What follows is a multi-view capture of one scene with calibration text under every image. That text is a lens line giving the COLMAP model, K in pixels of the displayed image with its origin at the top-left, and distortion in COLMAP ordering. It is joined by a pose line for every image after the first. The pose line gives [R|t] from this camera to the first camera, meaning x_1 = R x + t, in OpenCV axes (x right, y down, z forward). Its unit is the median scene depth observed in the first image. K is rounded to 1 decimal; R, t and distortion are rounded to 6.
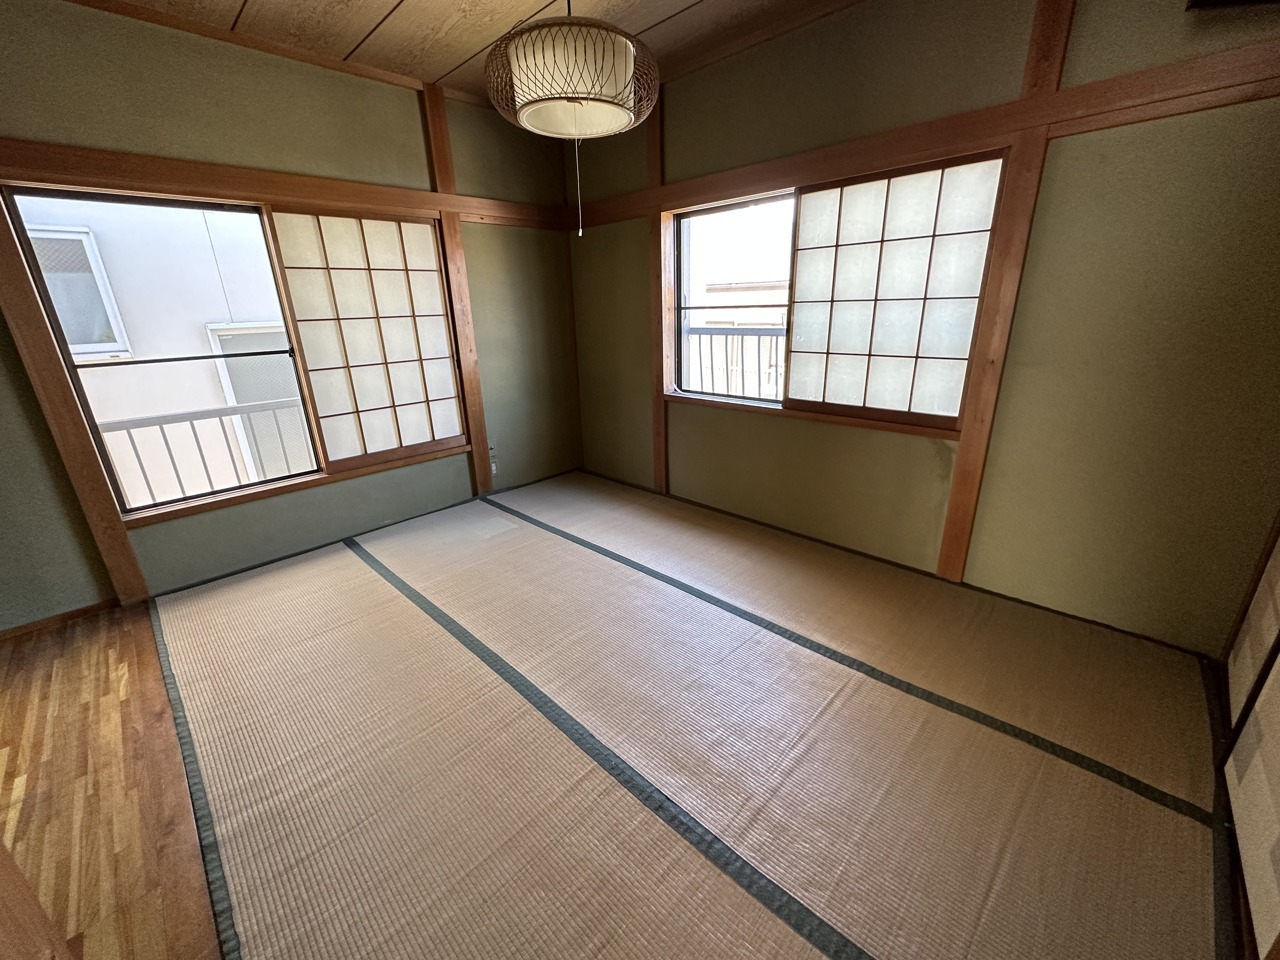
lens RADIAL K [[513.1, 0, 639.9], [0, 513.1, 480.0], [0, 0, 1]] dist [-0.003778, 0.001002]
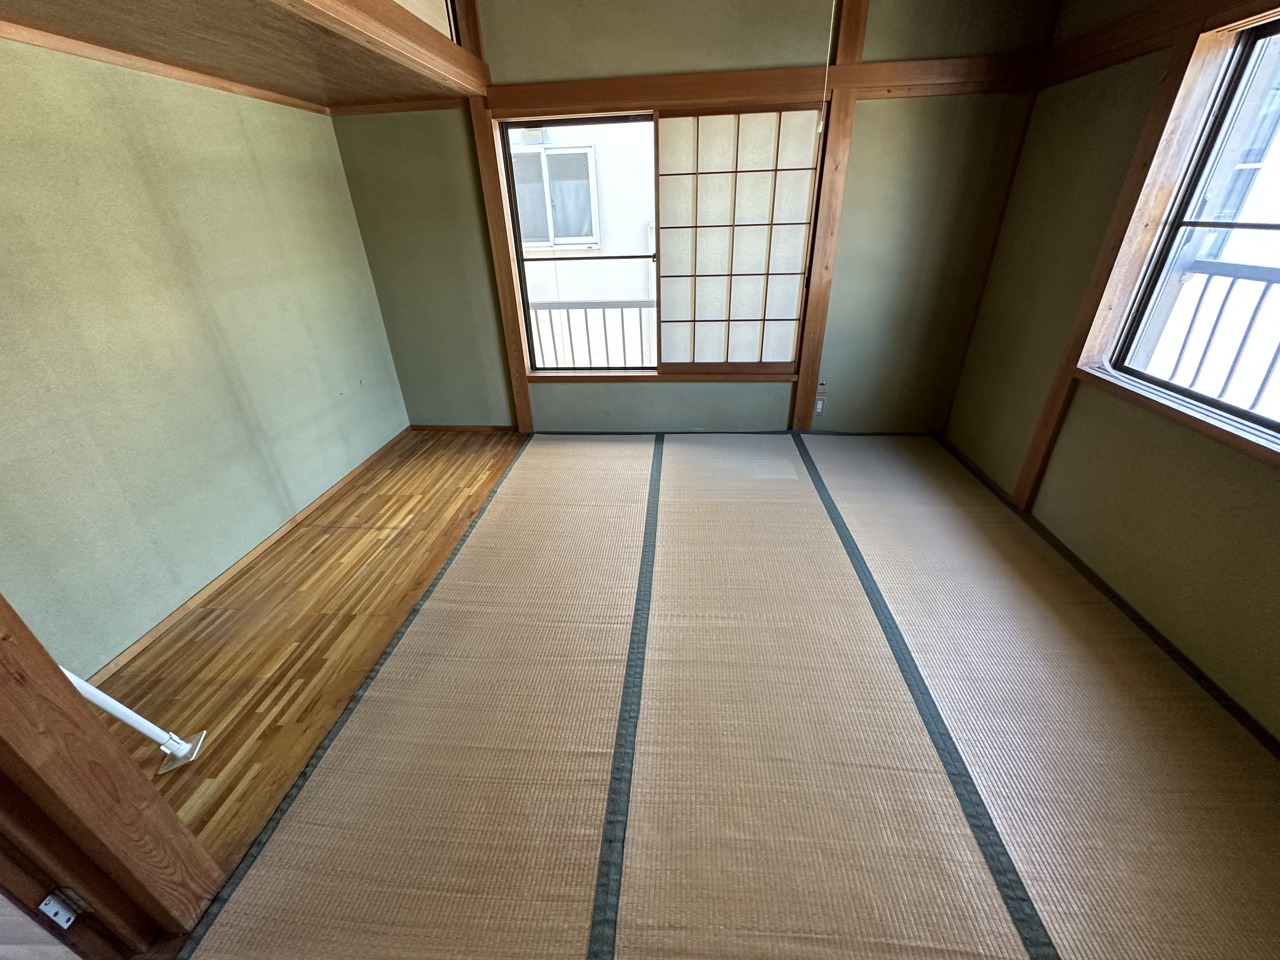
lens RADIAL K [[513.1, 0, 639.9], [0, 513.1, 480.0], [0, 0, 1]] dist [-0.003778, 0.001002]
pose [[0.639002, 0.369715, -0.674527, 0.206819], [-0.236861, 0.928880, 0.284742, -0.104522], [0.731828, -0.022182, 0.681128, 0.200666]]
